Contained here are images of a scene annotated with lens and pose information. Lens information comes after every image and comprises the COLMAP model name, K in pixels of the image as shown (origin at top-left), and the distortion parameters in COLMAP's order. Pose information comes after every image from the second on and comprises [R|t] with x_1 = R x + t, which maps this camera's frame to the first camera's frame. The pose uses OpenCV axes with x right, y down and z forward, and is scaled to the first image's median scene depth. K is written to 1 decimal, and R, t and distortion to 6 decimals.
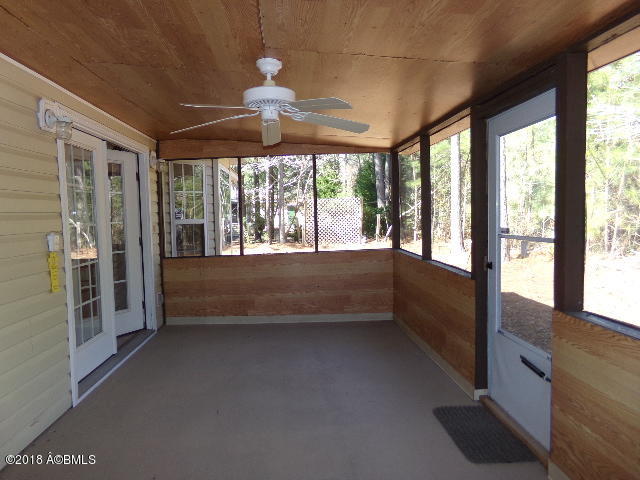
lens RADIAL K [[445.3, 0, 320.0], [0, 445.3, 240.0], [0, 0, 1]] dist [-0.121602, 0.149424]
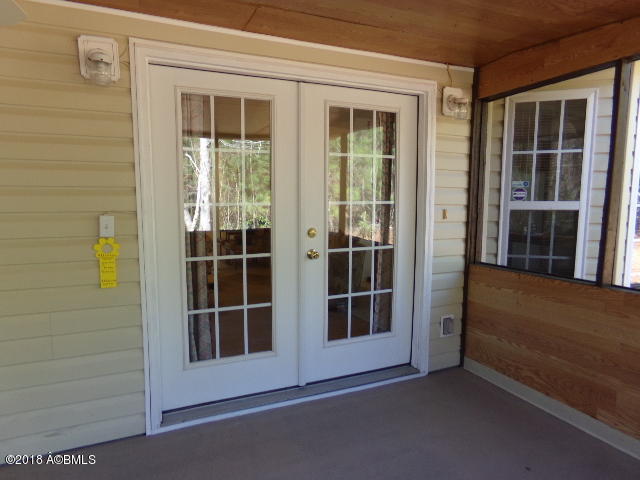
lens RADIAL K [[445.3, 0, 320.0], [0, 445.3, 240.0], [0, 0, 1]] dist [-0.121602, 0.149424]
pose [[0.355509, 0.118019, -0.927192, 0.133742], [-0.066114, 0.992687, 0.101006, -0.038388], [0.932332, 0.025392, 0.360712, 0.578815]]
